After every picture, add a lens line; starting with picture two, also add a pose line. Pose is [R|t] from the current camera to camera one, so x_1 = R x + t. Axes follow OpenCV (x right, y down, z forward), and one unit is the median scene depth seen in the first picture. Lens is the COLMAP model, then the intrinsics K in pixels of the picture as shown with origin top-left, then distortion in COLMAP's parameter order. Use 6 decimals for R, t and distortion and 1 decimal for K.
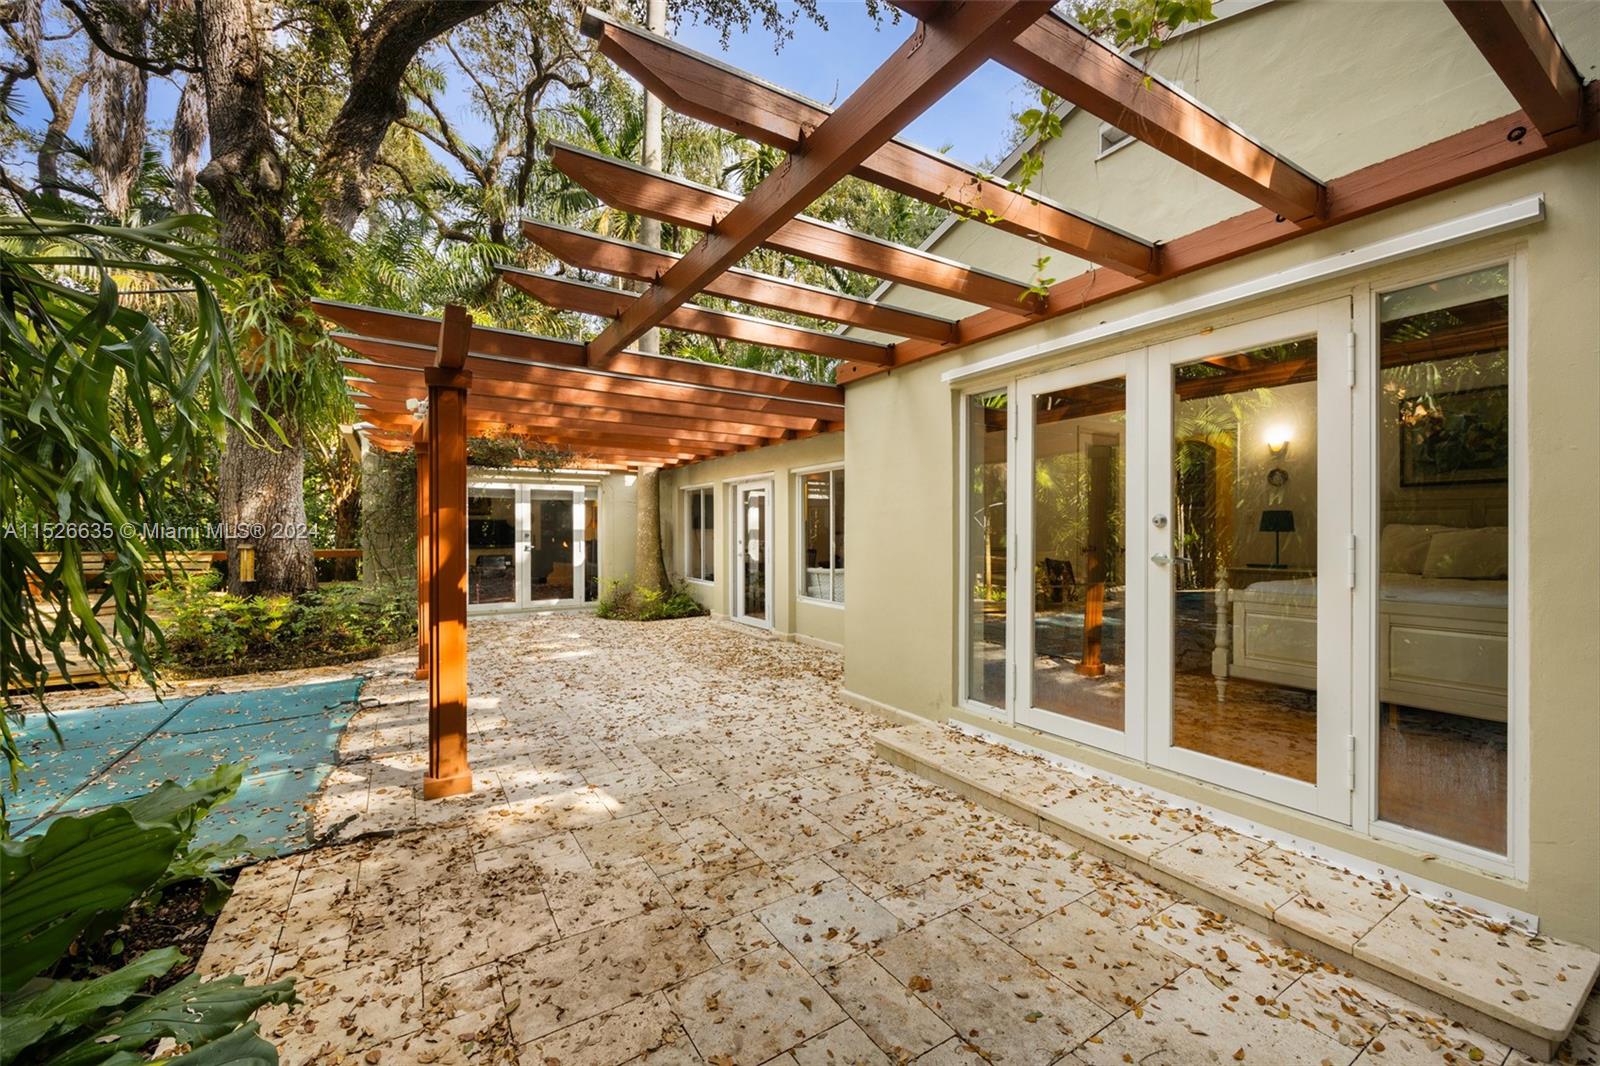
lens RADIAL K [[638.6, 0, 797.4], [0, 638.6, 535.0], [0, 0, 1]] dist [-0.000552, 0.000089]
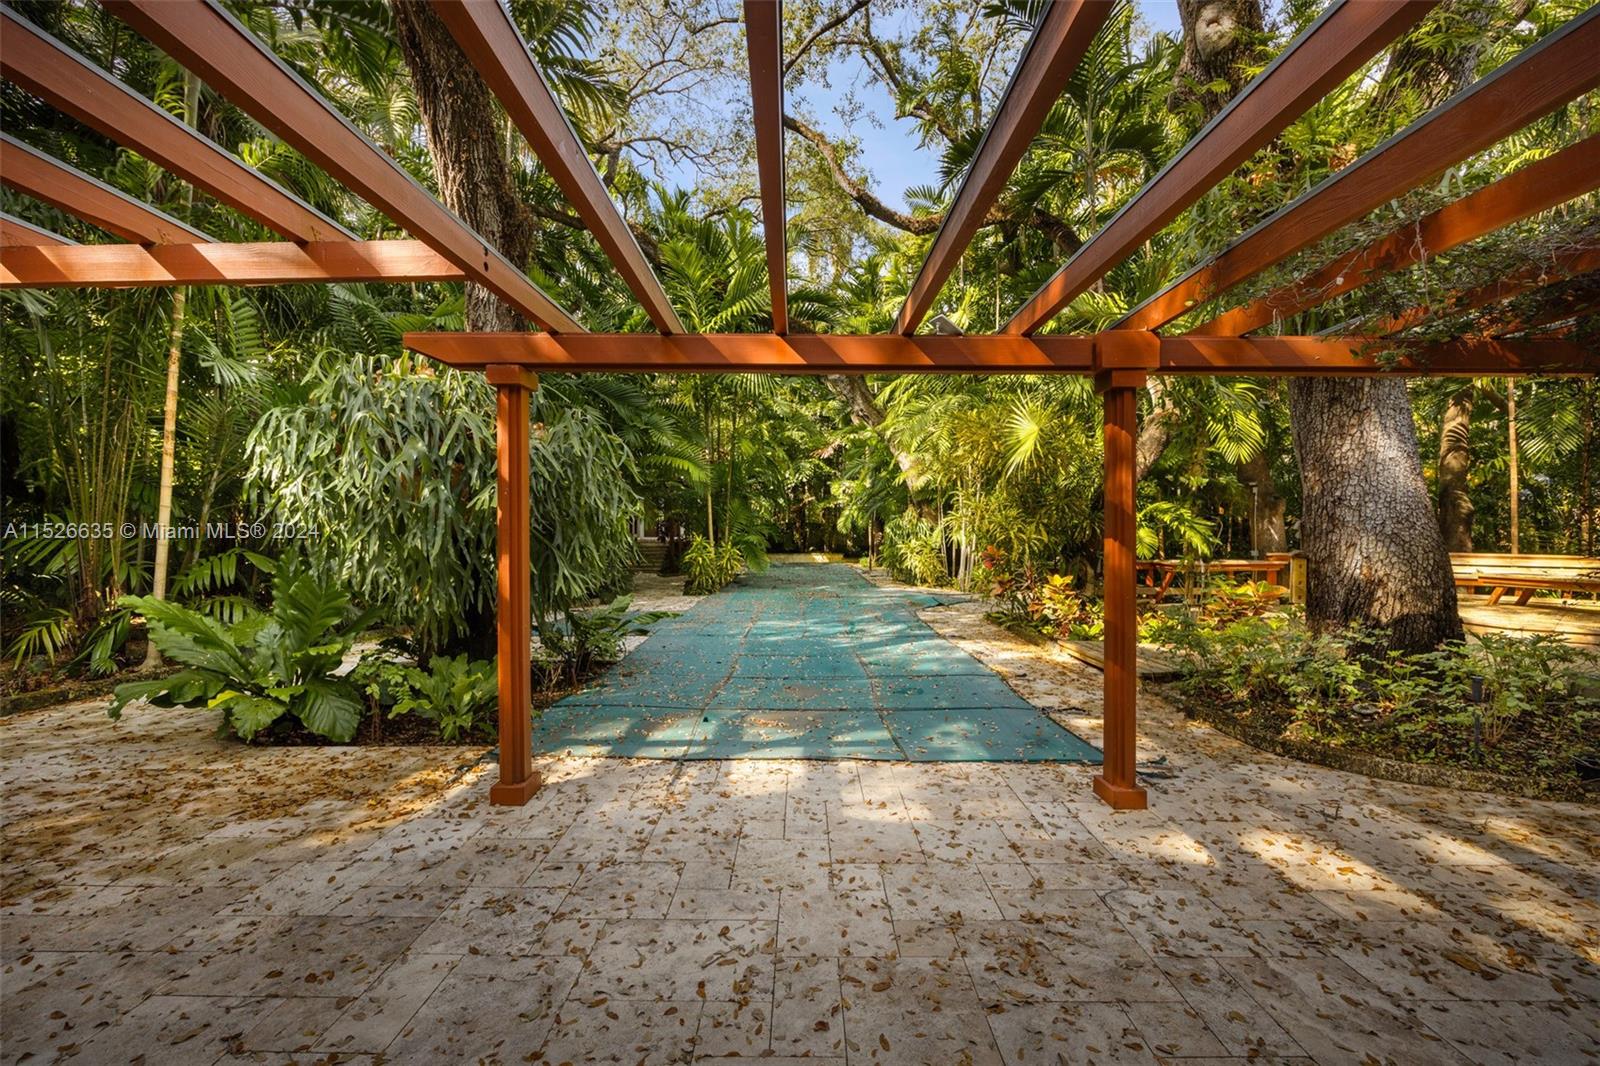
lens RADIAL K [[638.6, 0, 799.7], [0, 638.6, 525.9], [0, 0, 1]] dist [-0.000552, 0.000089]
pose [[-0.533215, -0.008463, -0.845938, 0.055496], [-0.000549, 0.999953, -0.009657, -0.008891], [0.845980, -0.004685, -0.533194, 1.873261]]
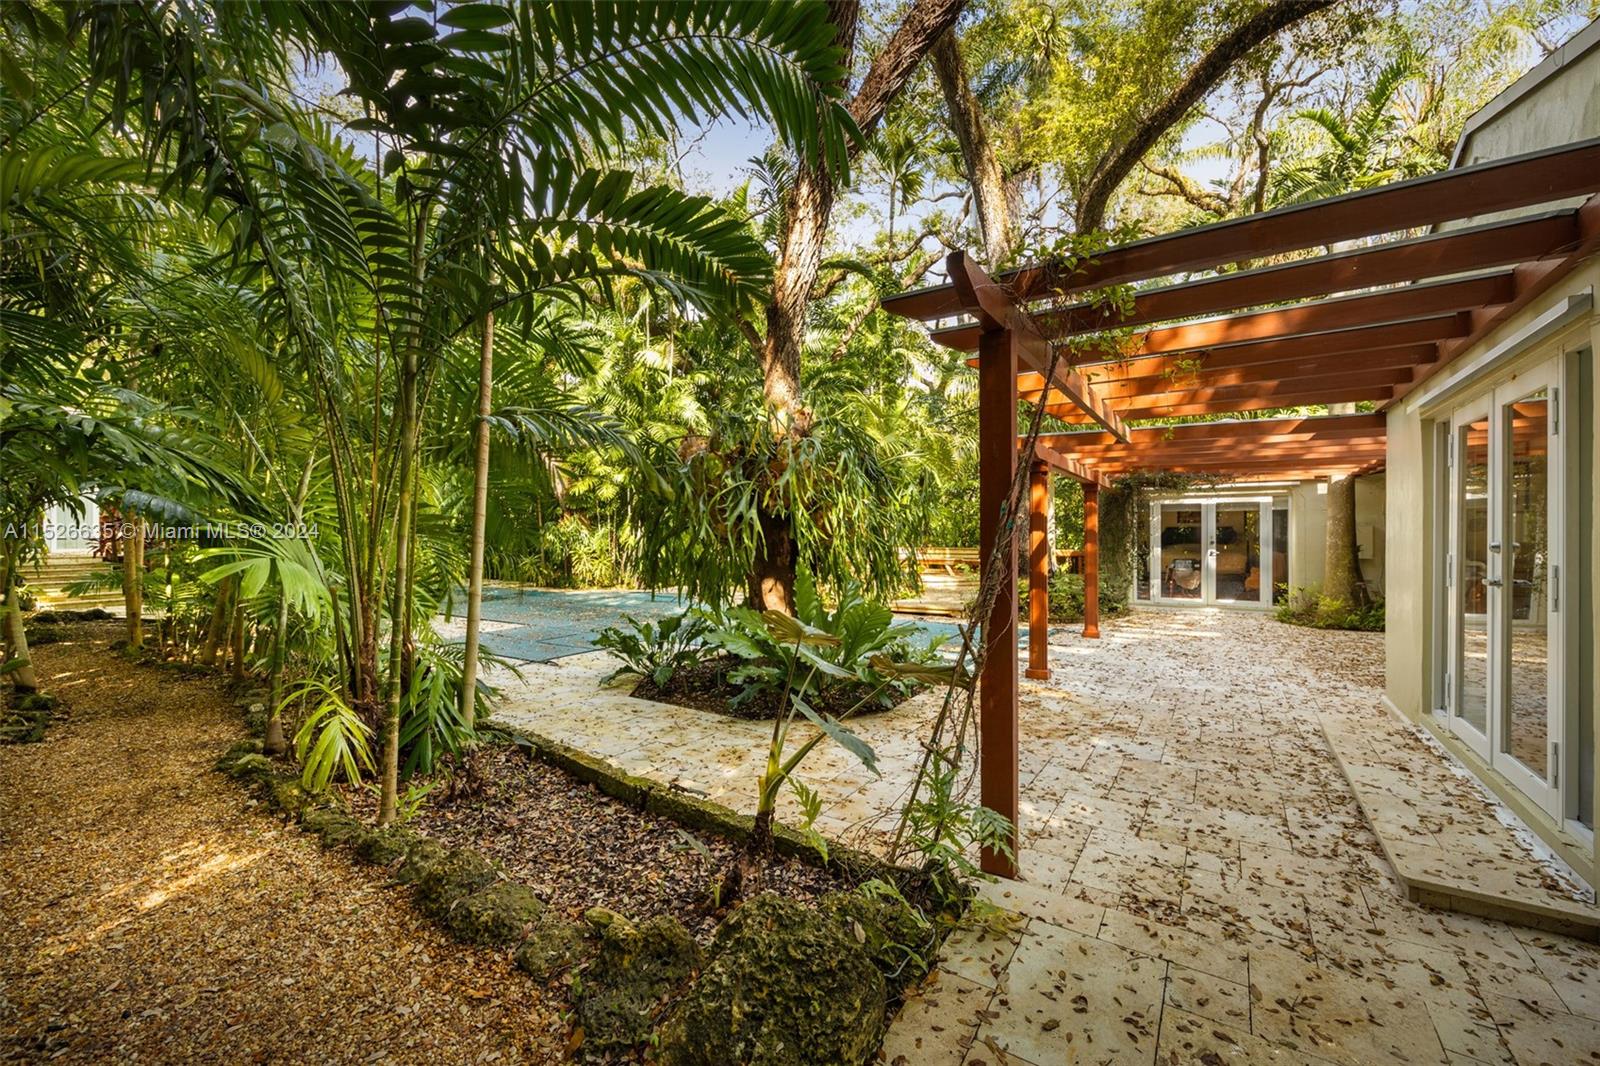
lens RADIAL K [[638.6, 0, 799.1], [0, 638.6, 532.9], [0, 0, 1]] dist [-0.000552, 0.000089]
pose [[0.419382, -0.000887, -0.907810, 0.902927], [-0.003288, 0.999991, -0.002496, -0.032777], [0.907804, 0.004032, 0.419375, -0.472817]]
